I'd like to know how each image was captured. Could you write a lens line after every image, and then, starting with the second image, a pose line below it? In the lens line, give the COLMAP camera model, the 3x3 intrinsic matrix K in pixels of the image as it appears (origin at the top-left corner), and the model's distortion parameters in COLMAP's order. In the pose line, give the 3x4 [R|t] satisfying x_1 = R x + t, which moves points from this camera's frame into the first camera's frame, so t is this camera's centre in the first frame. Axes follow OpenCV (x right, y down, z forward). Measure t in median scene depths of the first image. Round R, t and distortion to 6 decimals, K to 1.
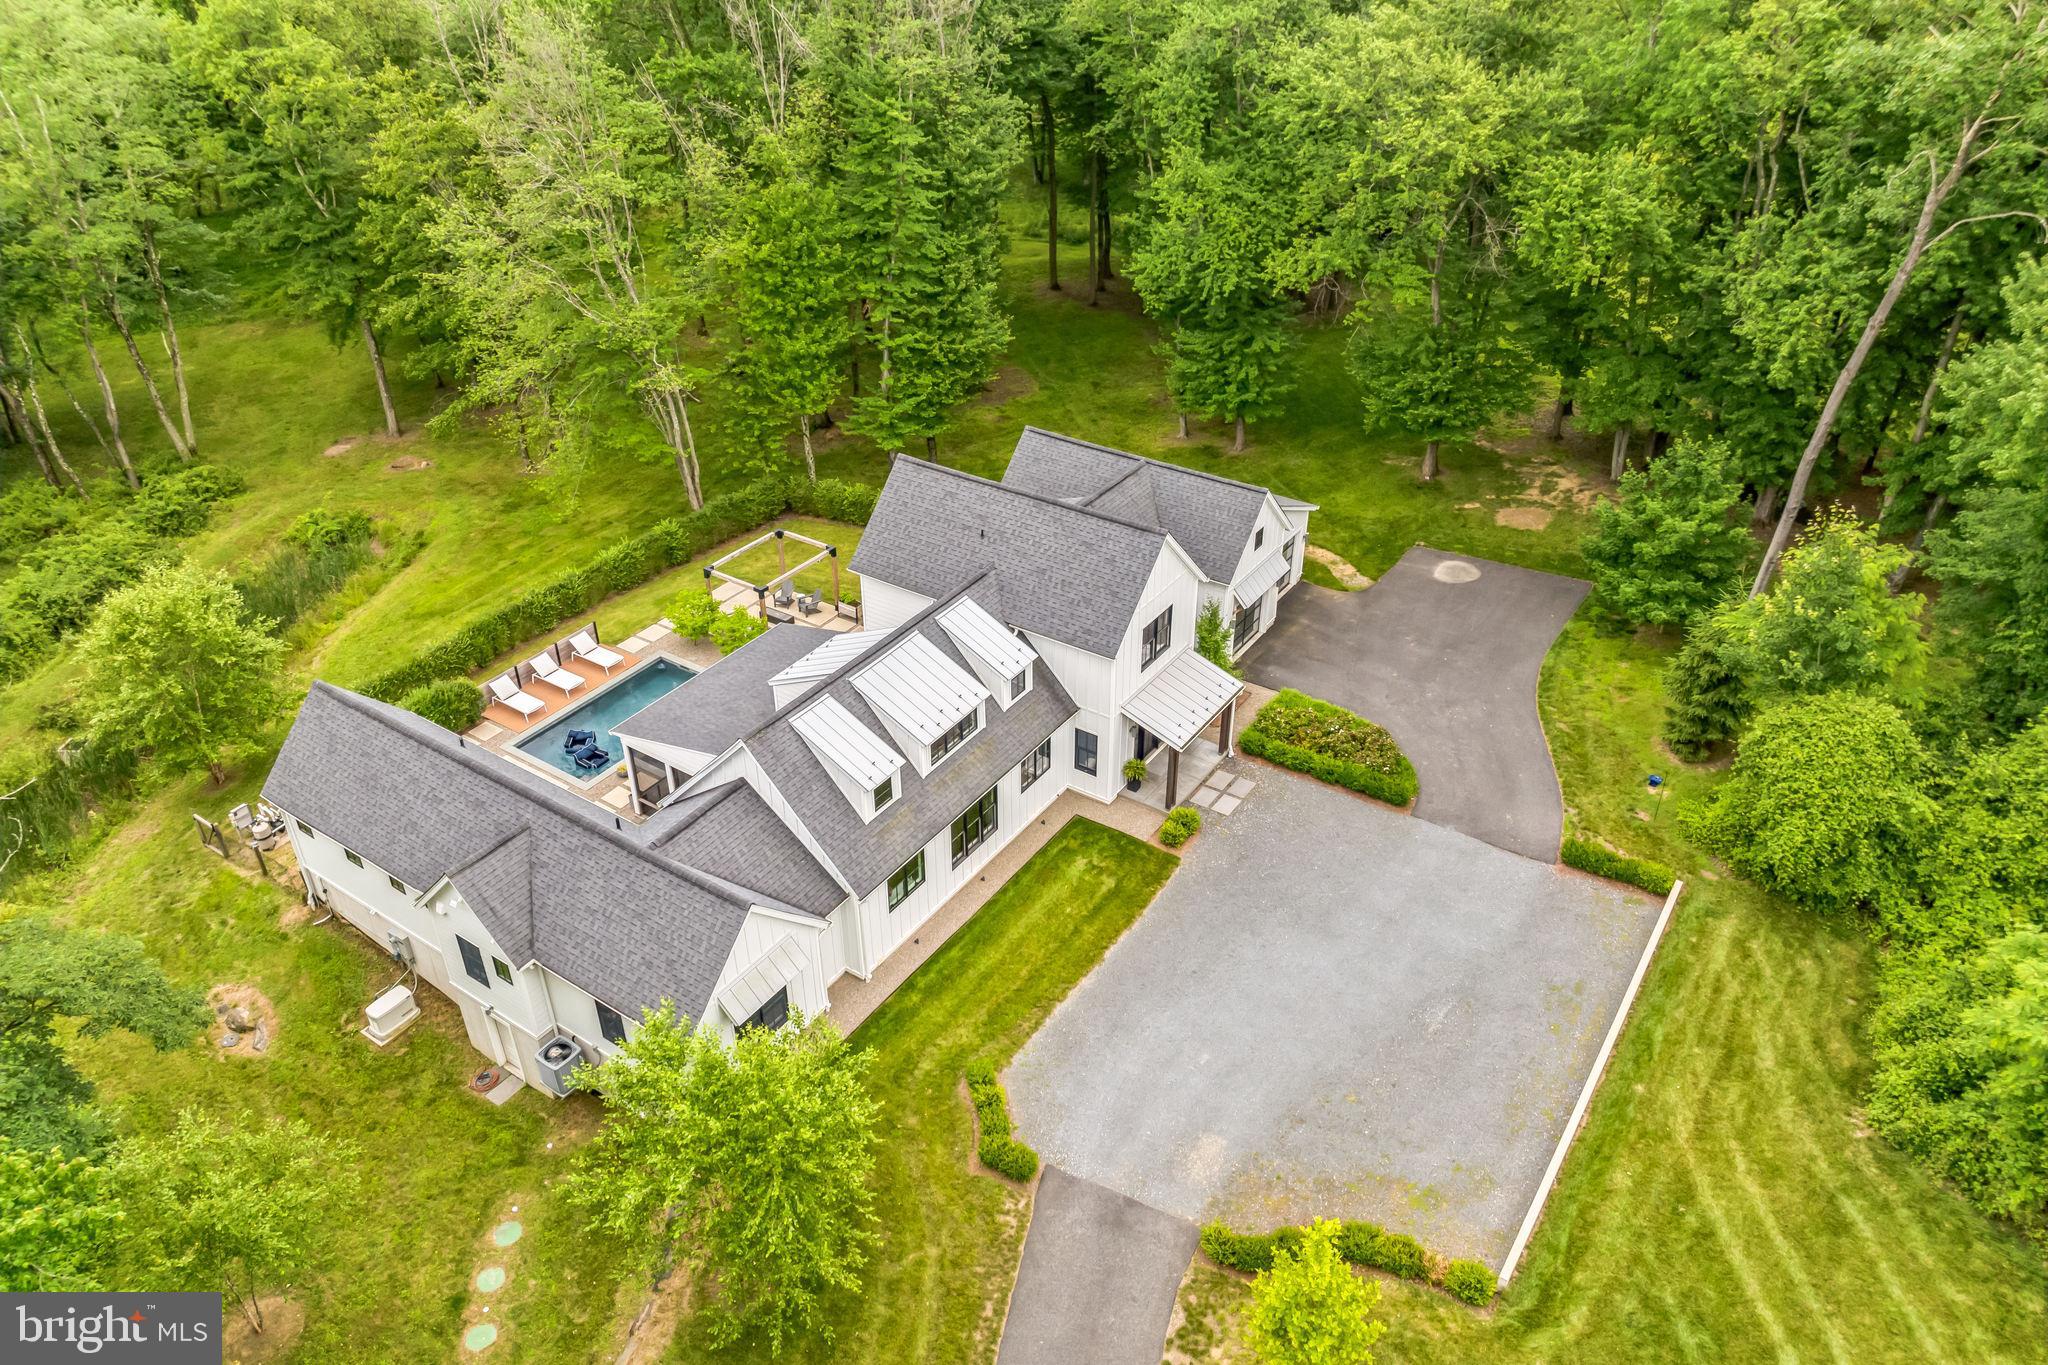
lens RADIAL K [[1437.1, 0, 1024.0], [0, 1437.1, 682.5], [0, 0, 1]] dist [-0.030398, -0.004899]
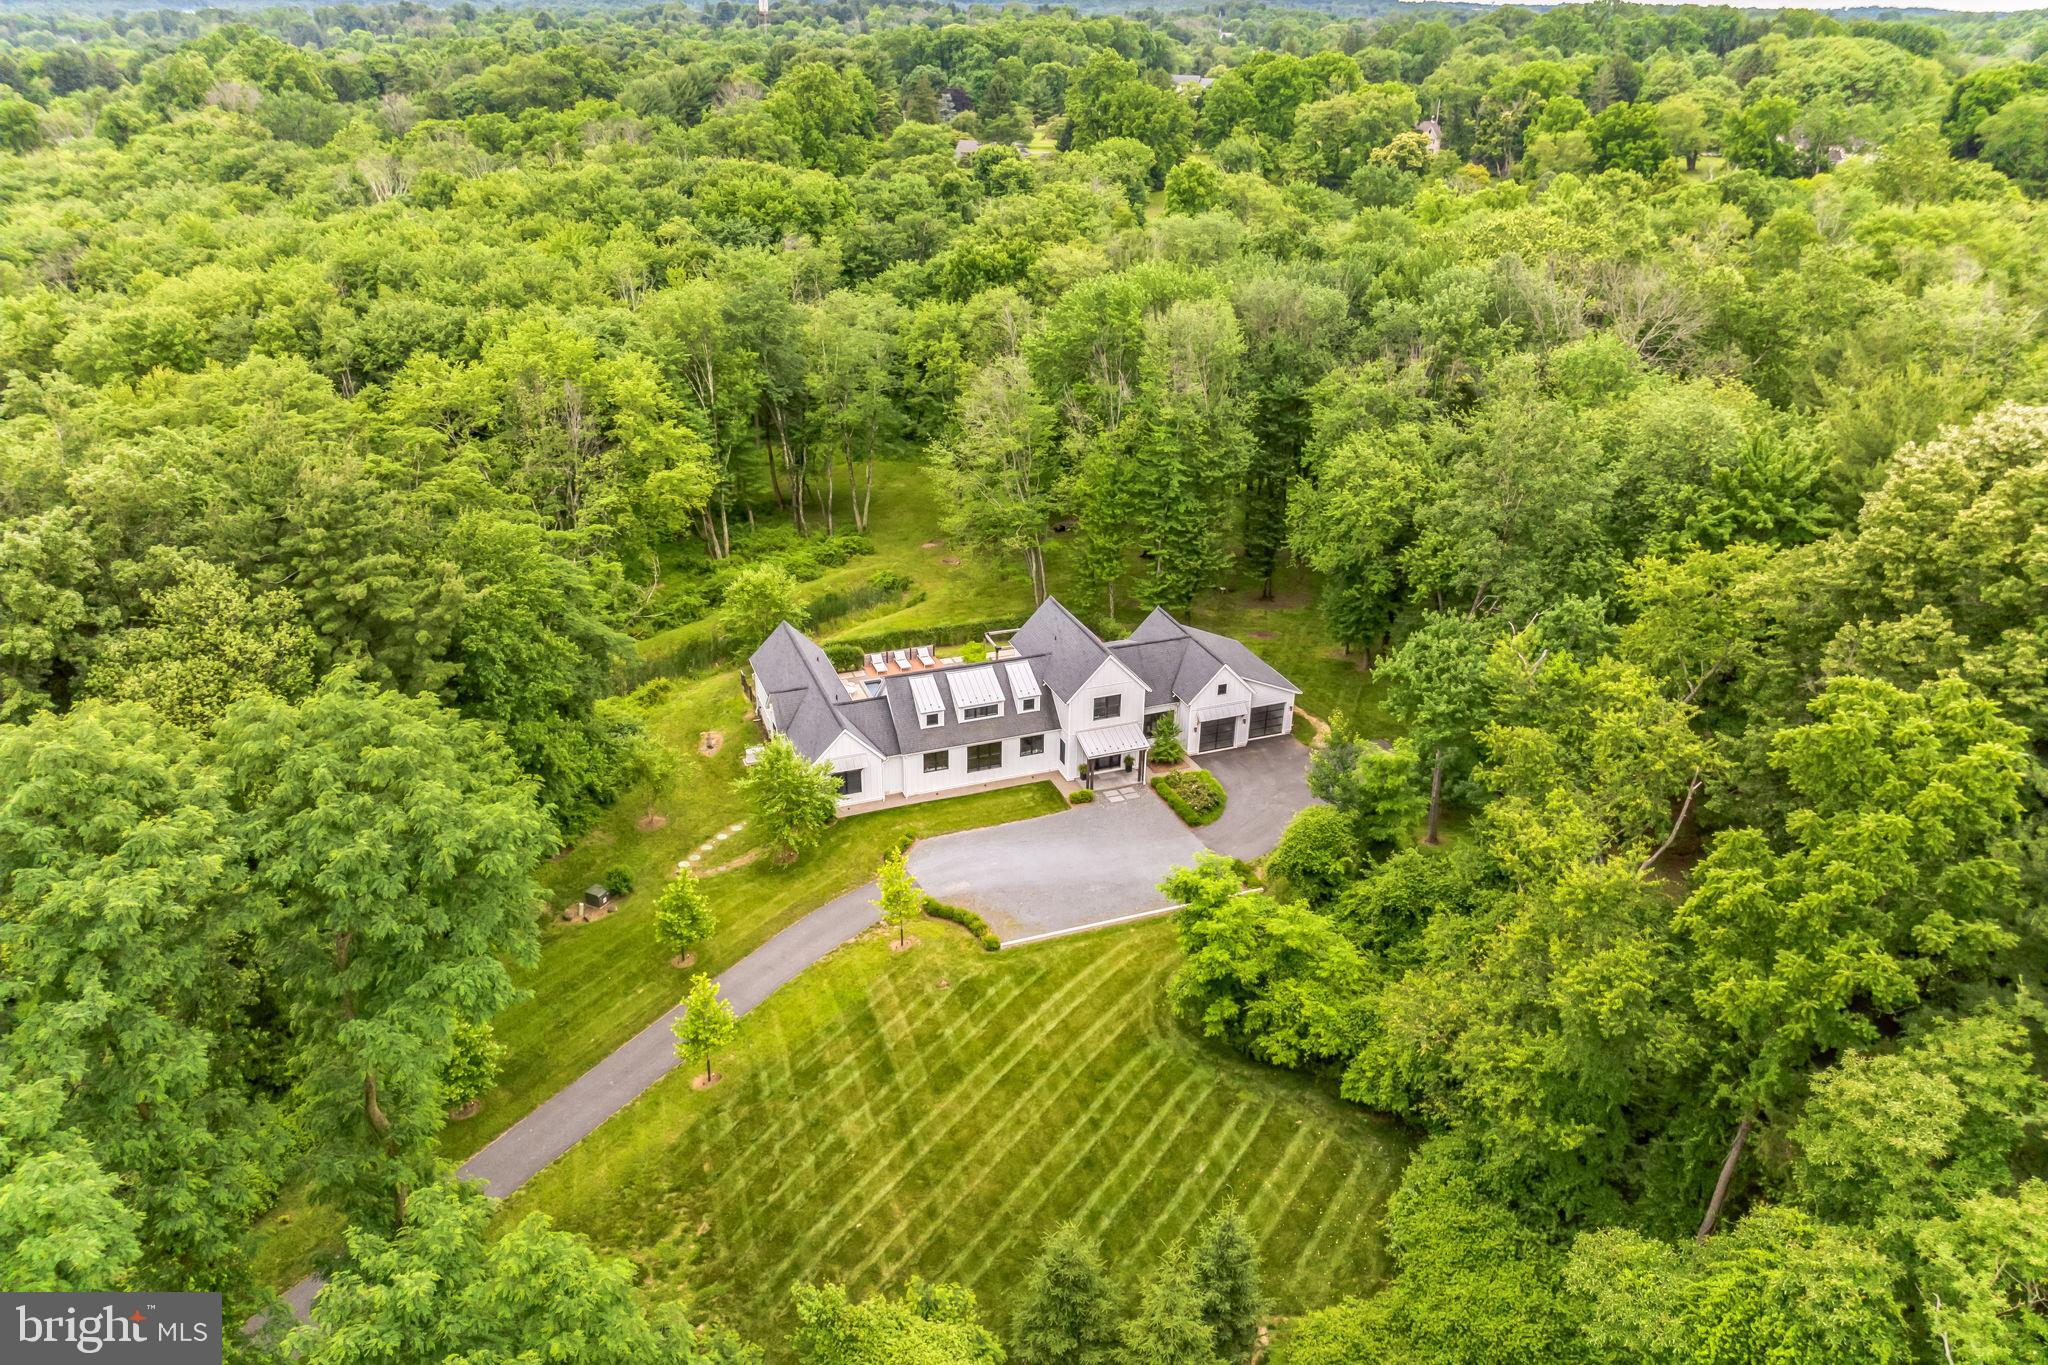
lens RADIAL K [[1442.9, 0, 1024.0], [0, 1442.9, 682.5], [0, 0, 1]] dist [-0.053337, 0.028295]
pose [[0.816045, 0.263051, -0.514660, 1.030333], [-0.328945, 0.943530, -0.039322, 0.054788], [0.475253, 0.201384, 0.856492, -0.801263]]
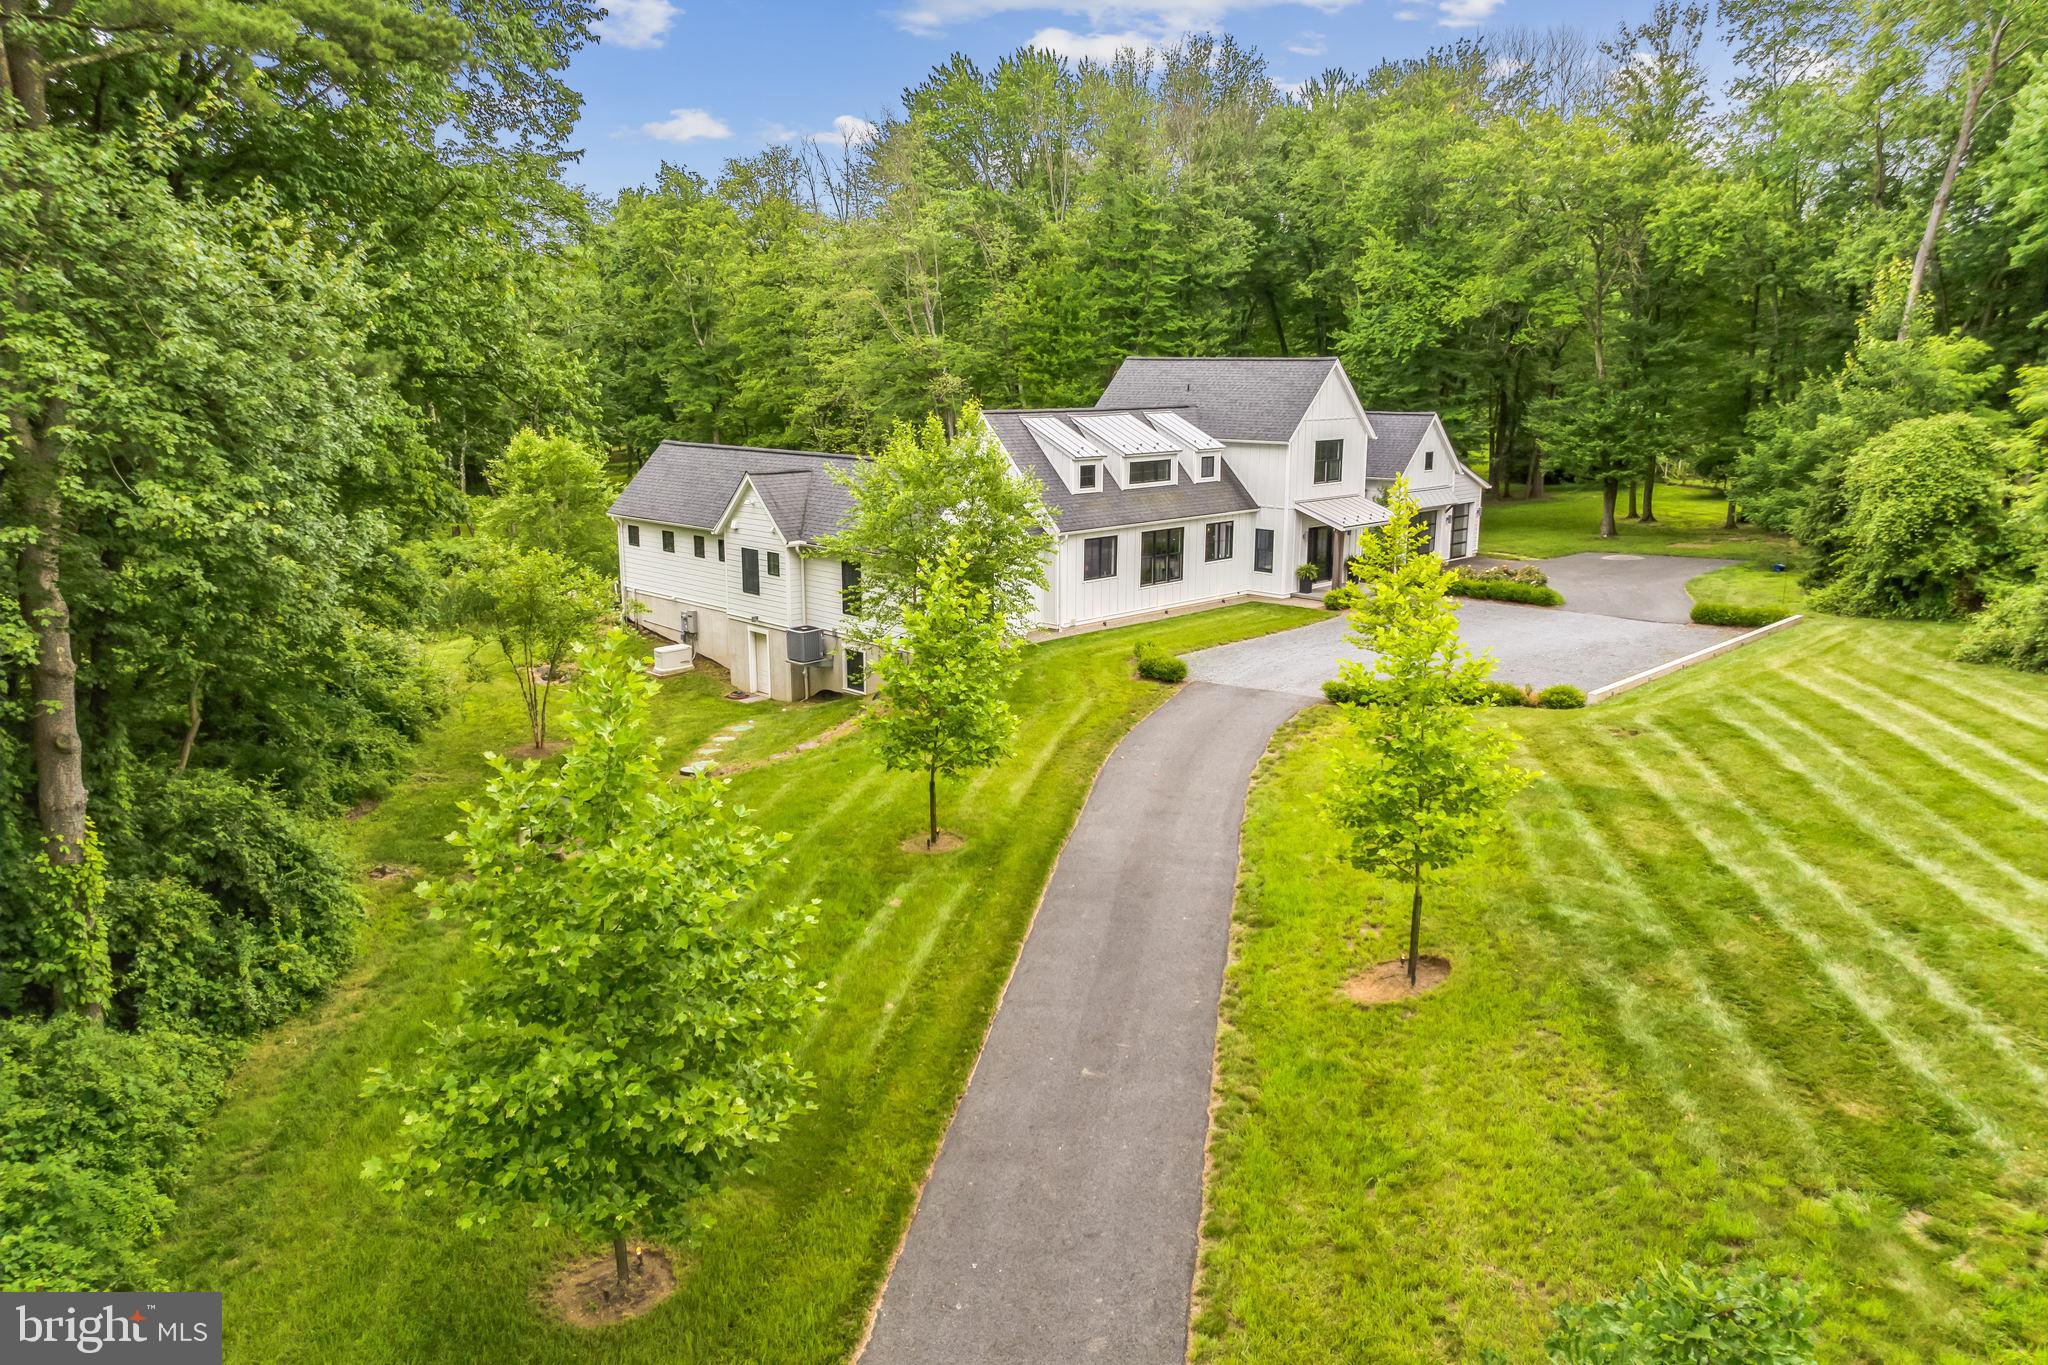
lens RADIAL K [[1442.9, 0, 1024.0], [0, 1442.9, 682.5], [0, 0, 1]] dist [-0.053337, 0.028295]
pose [[0.981921, 0.047138, -0.183330, 0.071395], [-0.108030, 0.934837, -0.338244, 0.569645], [0.155440, 0.351934, 0.923028, -0.075299]]
